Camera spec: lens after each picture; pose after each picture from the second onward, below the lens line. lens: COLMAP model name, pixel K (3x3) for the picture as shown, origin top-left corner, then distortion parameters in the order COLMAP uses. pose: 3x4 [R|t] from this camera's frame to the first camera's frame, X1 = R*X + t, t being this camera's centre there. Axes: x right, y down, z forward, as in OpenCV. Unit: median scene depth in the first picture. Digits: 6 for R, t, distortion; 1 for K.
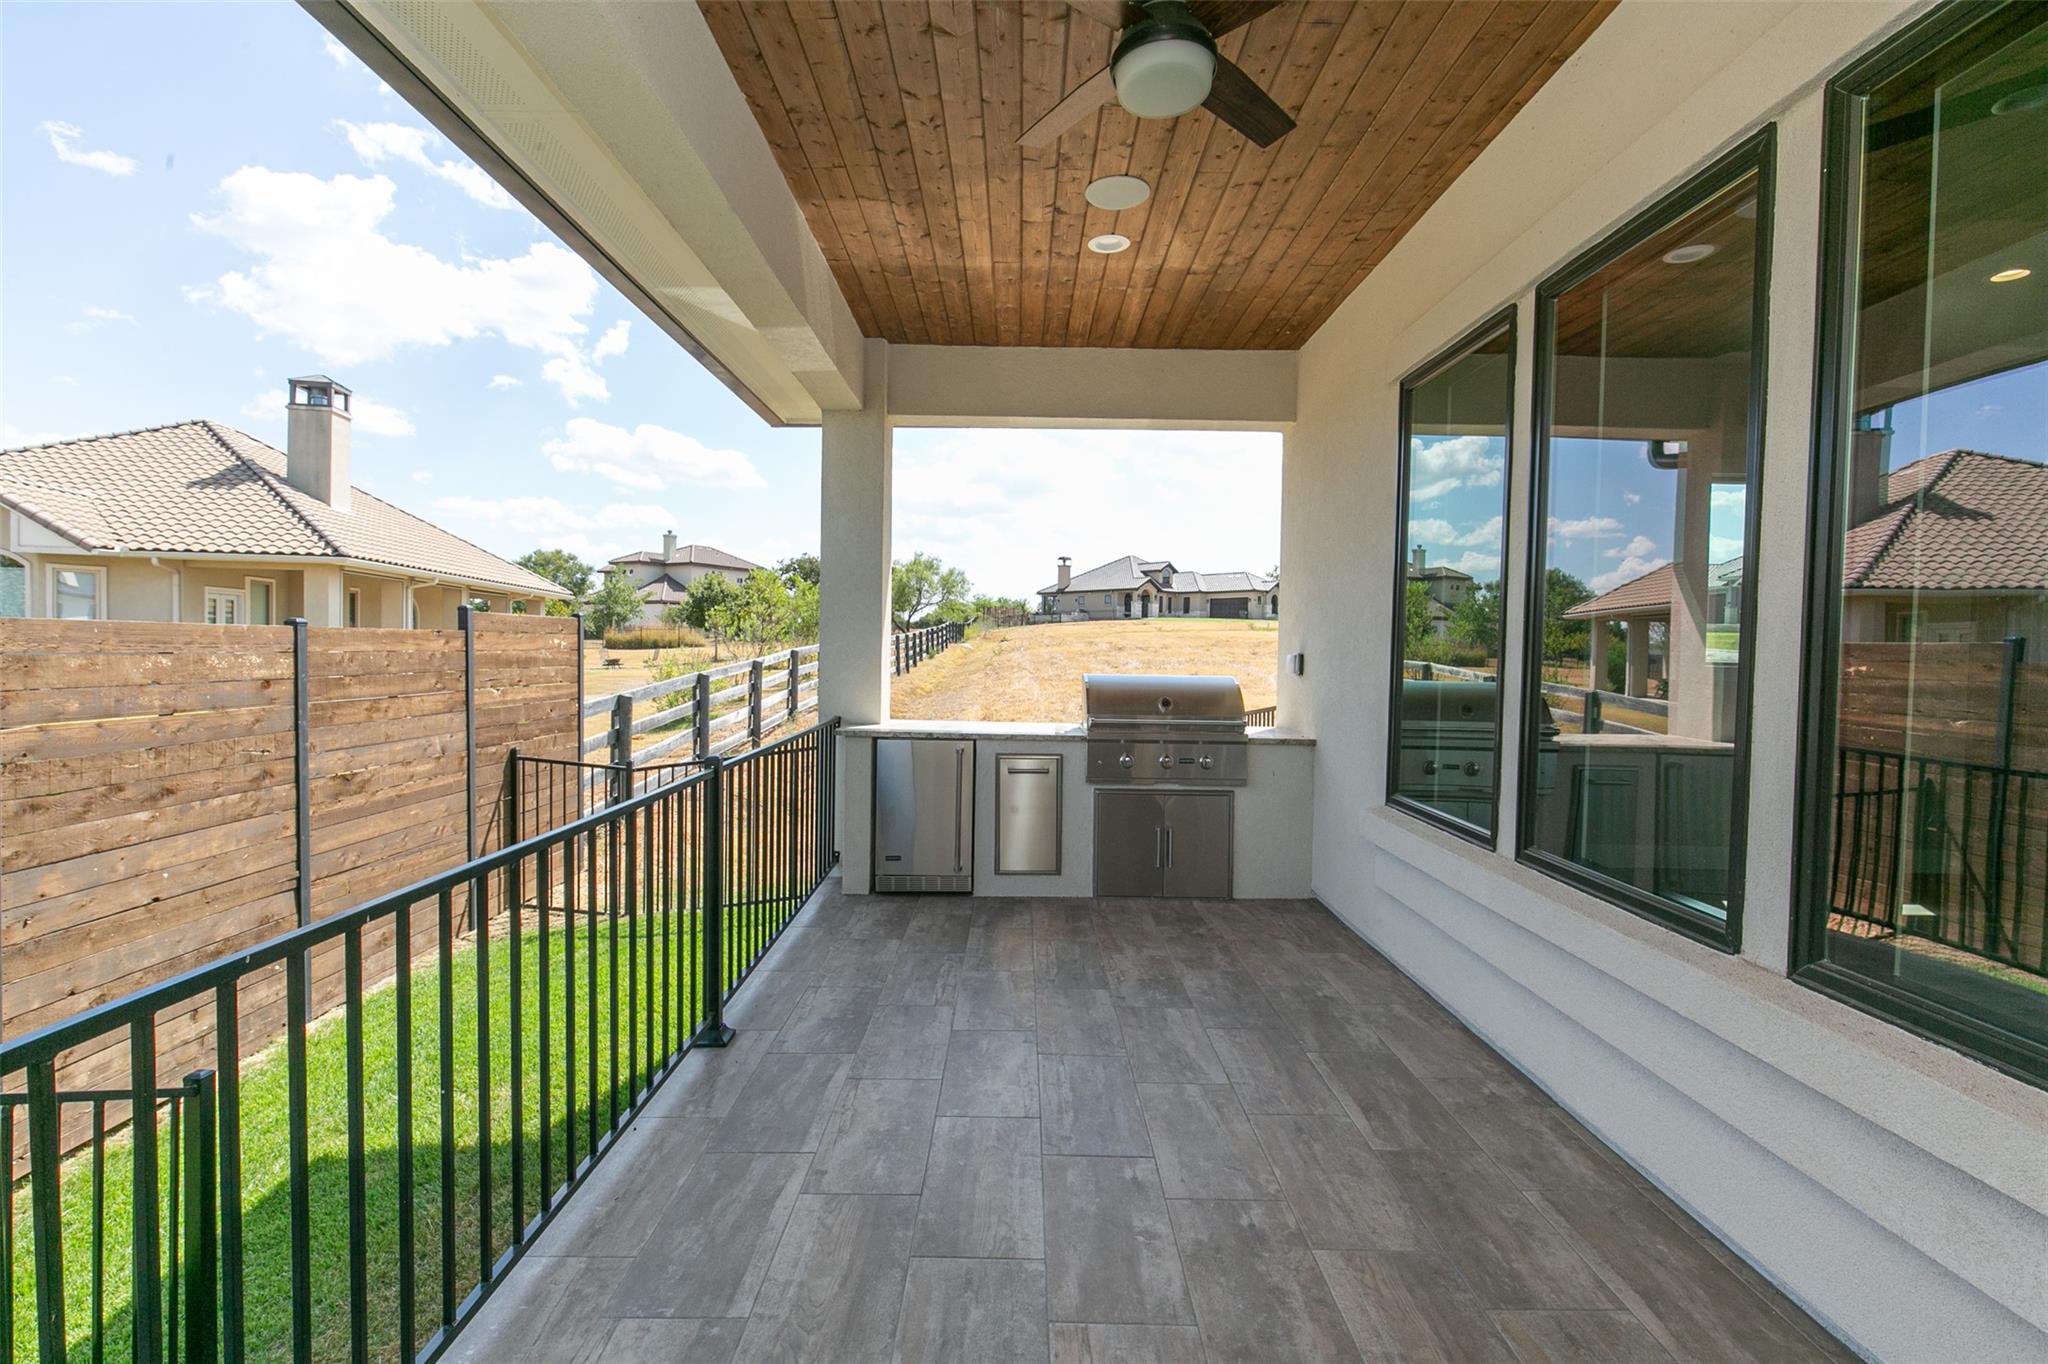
lens RADIAL K [[914.0, 0, 1018.9], [0, 914.0, 673.5], [0, 0, 1]] dist [0.003007, -0.000064]
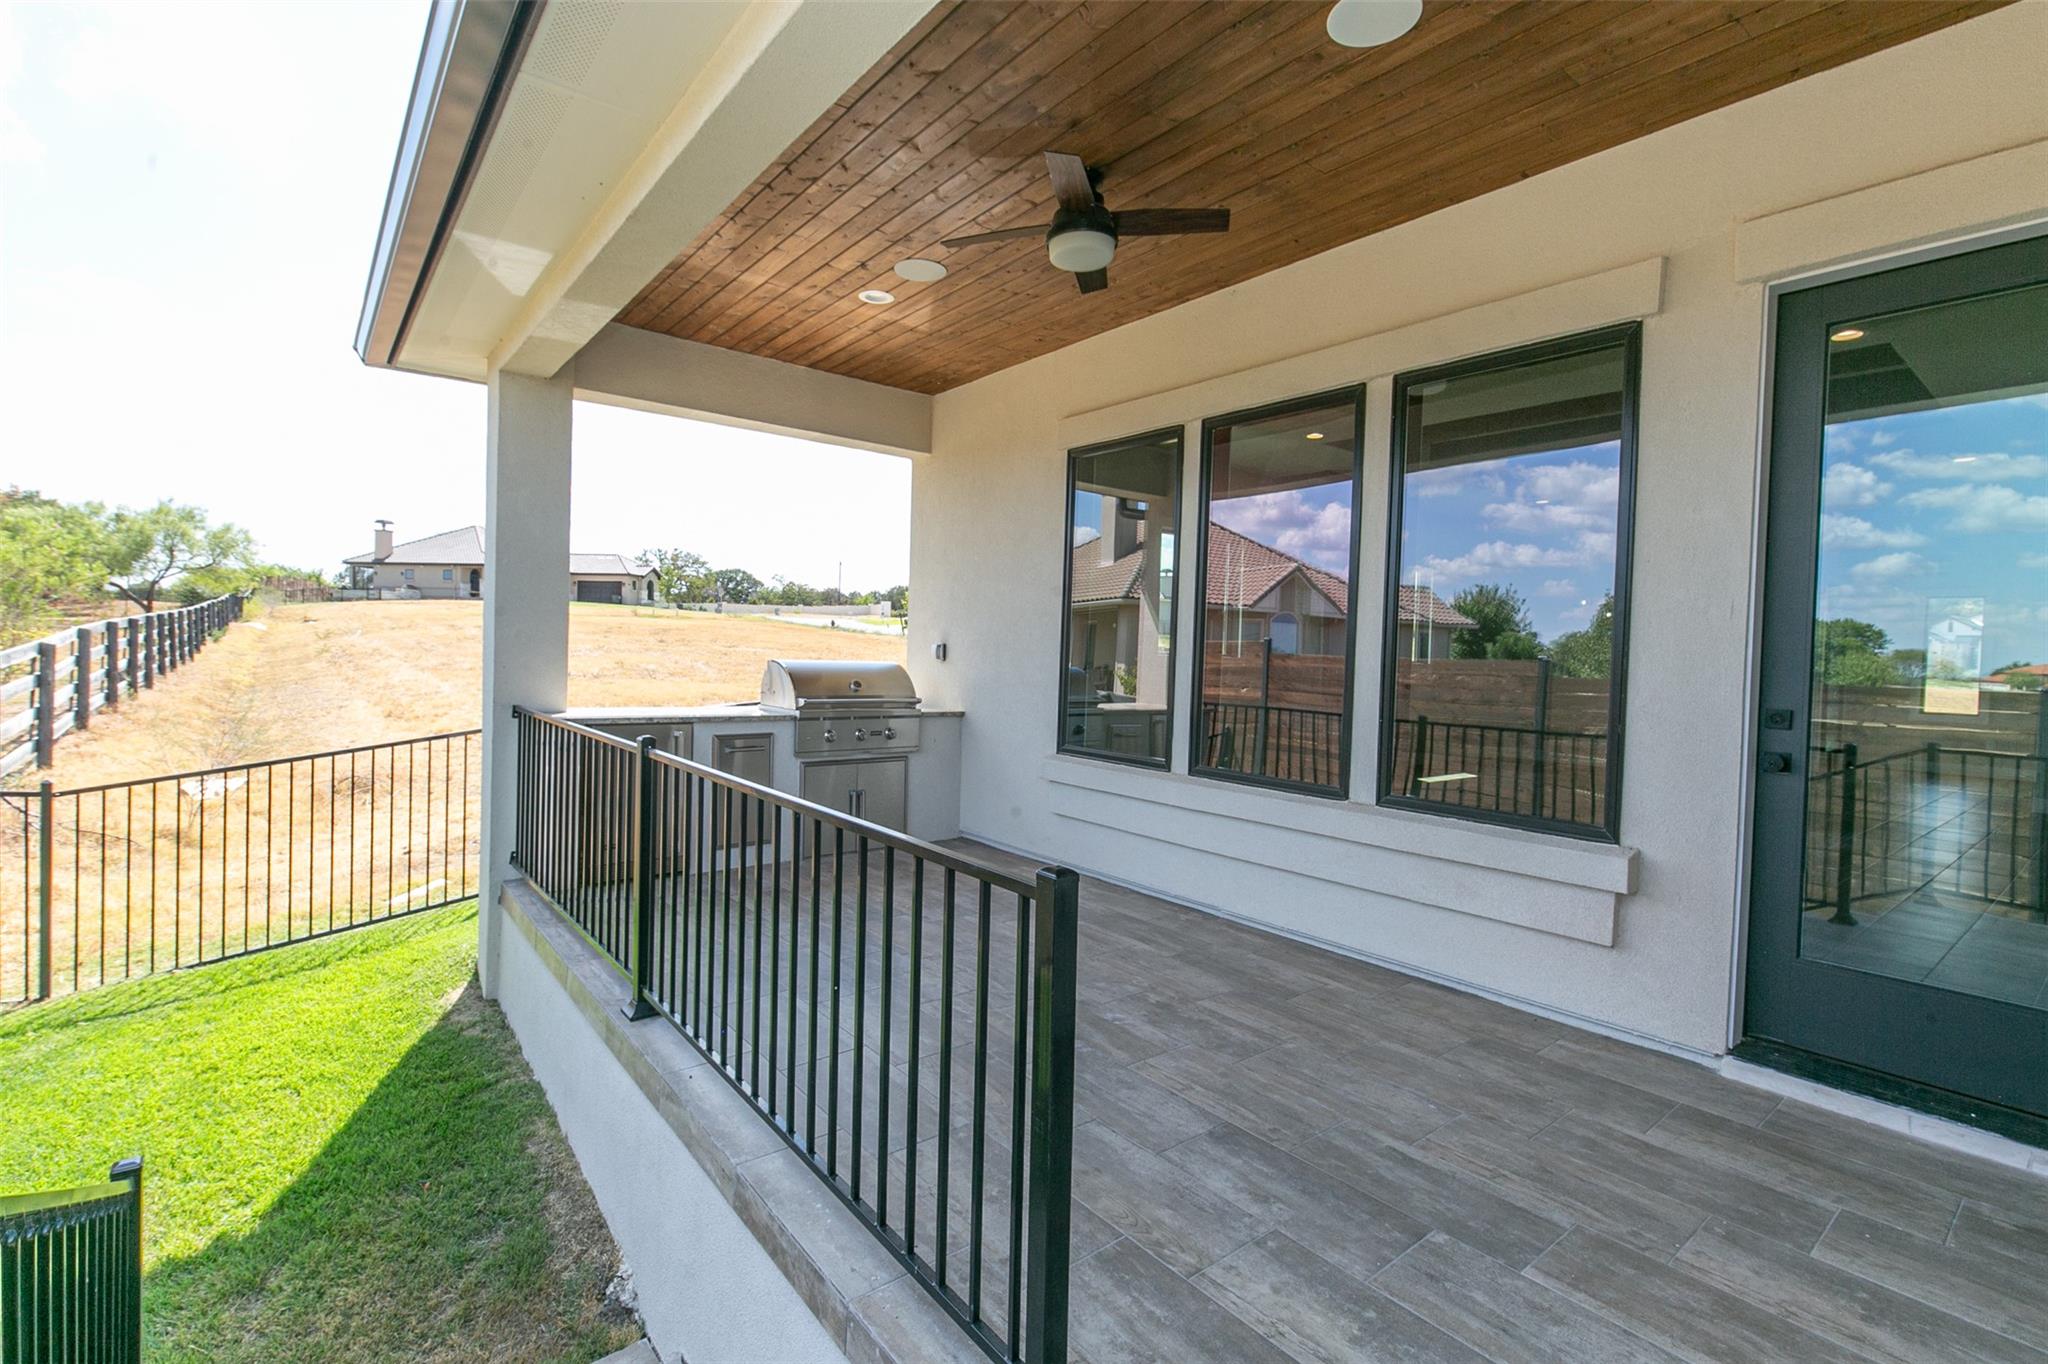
lens RADIAL K [[914.0, 0, 1018.9], [0, 914.0, 673.5], [0, 0, 1]] dist [0.003007, -0.000064]
pose [[0.787633, -0.009349, 0.616073, -0.381023], [0.001418, 0.999910, 0.013361, 0.003059], [-0.616143, -0.009650, 0.787576, -0.043047]]
